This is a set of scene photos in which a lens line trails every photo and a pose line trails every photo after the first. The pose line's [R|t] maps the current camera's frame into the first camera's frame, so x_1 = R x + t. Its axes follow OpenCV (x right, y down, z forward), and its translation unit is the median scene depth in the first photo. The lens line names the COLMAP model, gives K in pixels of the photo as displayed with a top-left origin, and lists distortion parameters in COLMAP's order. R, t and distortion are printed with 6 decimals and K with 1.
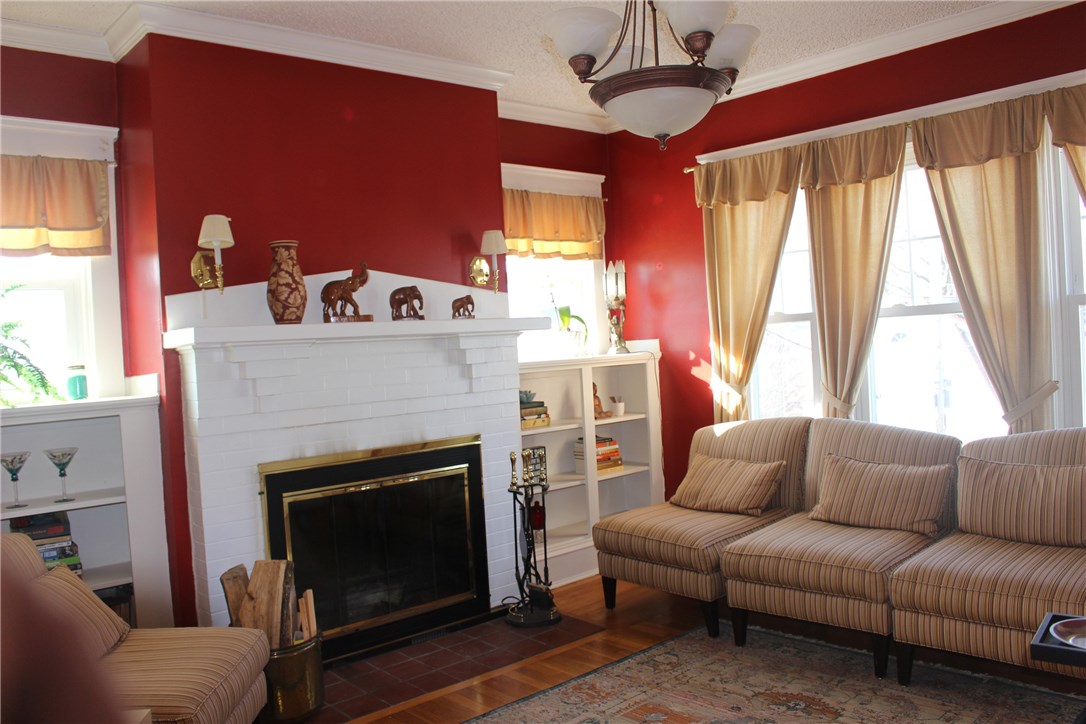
lens RADIAL K [[907.0, 0, 543.0], [0, 907.0, 362.0], [0, 0, 1]] dist [-0.153978, 0.097529]
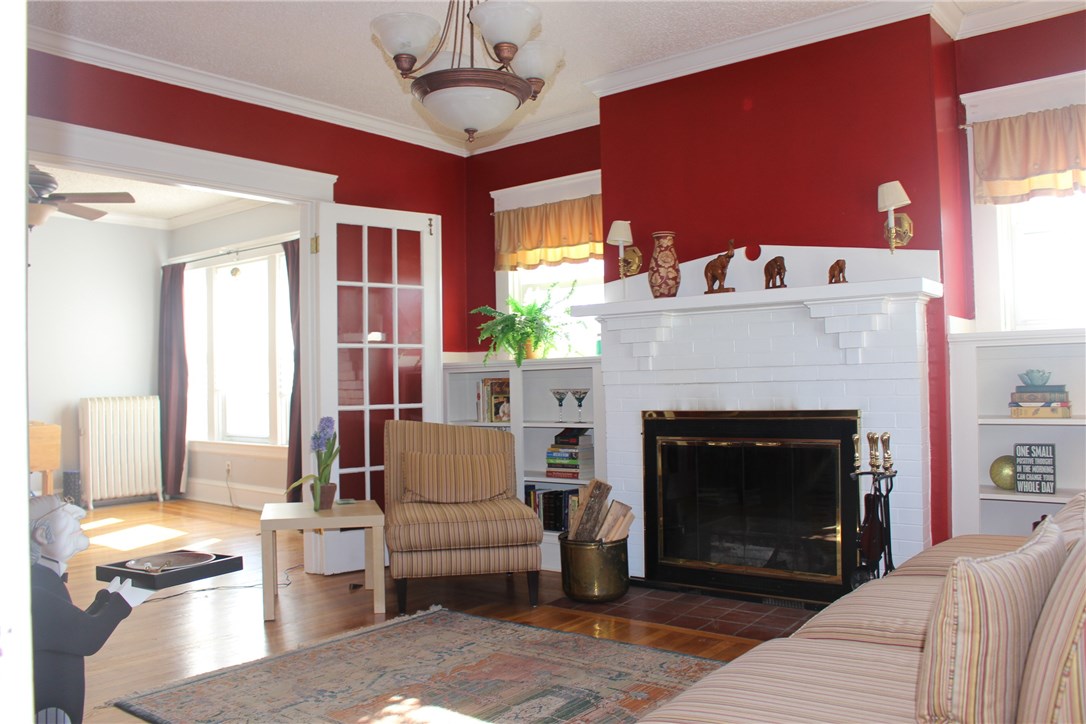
lens RADIAL K [[907.0, 0, 543.0], [0, 907.0, 362.0], [0, 0, 1]] dist [-0.153978, 0.097529]
pose [[0.131624, 0.026063, -0.990957, 0.878145], [-0.008059, 0.999649, 0.025221, 0.012536], [0.991267, 0.004667, 0.131788, 0.637338]]
